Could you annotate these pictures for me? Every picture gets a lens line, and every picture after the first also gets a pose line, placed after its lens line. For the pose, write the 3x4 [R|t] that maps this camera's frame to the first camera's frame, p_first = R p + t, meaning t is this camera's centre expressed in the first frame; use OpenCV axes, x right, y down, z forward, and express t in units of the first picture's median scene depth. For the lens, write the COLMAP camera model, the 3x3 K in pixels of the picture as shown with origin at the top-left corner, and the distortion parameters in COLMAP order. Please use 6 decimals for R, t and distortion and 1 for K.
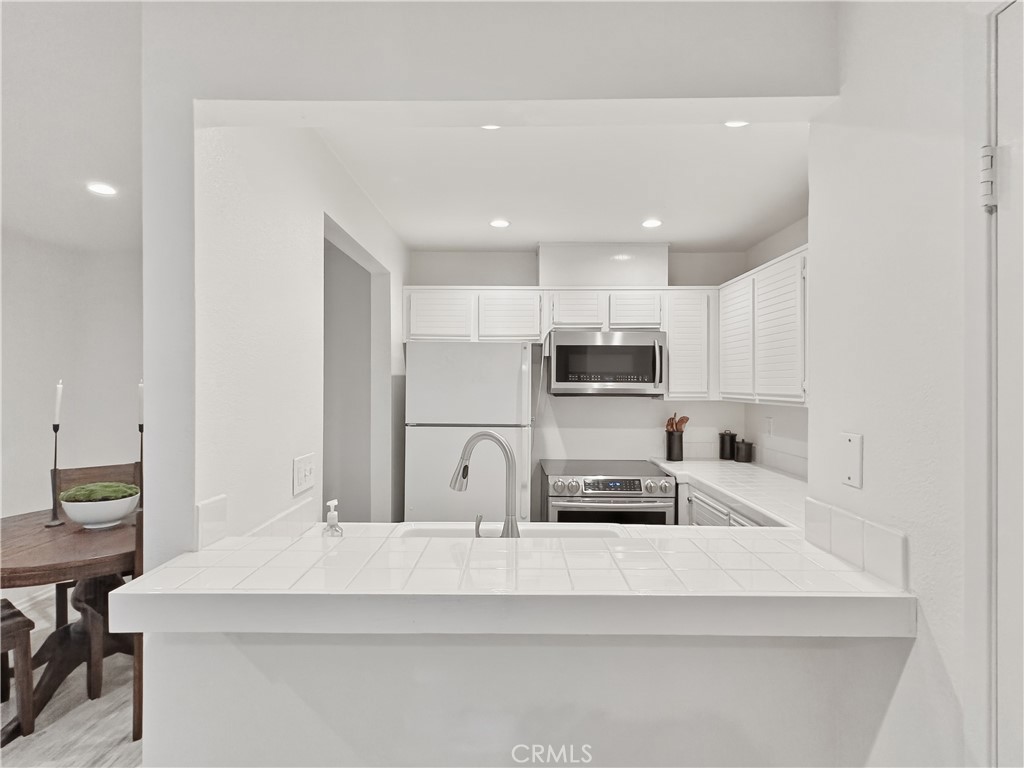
lens RADIAL K [[501.1, 0, 512.0], [0, 501.1, 384.0], [0, 0, 1]] dist [-0.001570, -0.000856]
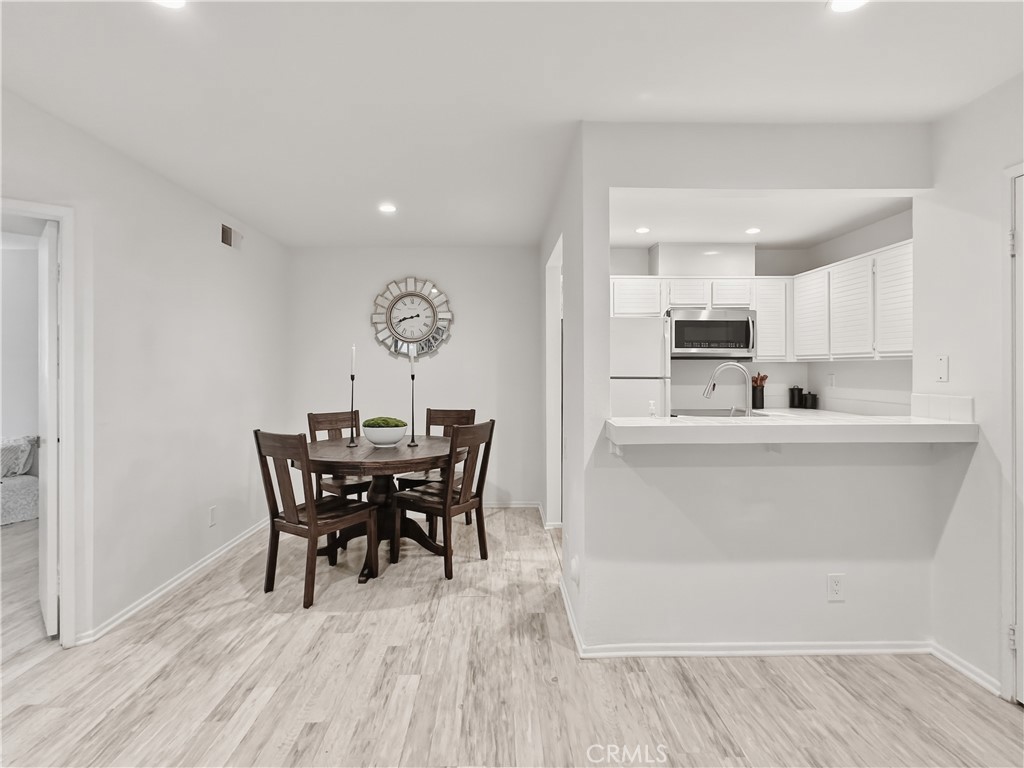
lens RADIAL K [[514.9, 0, 511.2], [0, 514.9, 368.7], [0, 0, 1]] dist [-0.003206, -0.000389]
pose [[0.999611, -0.003705, 0.027630, -0.381457], [0.003665, 0.999992, 0.001520, 0.047072], [-0.027635, -0.001418, 0.999617, -0.351564]]
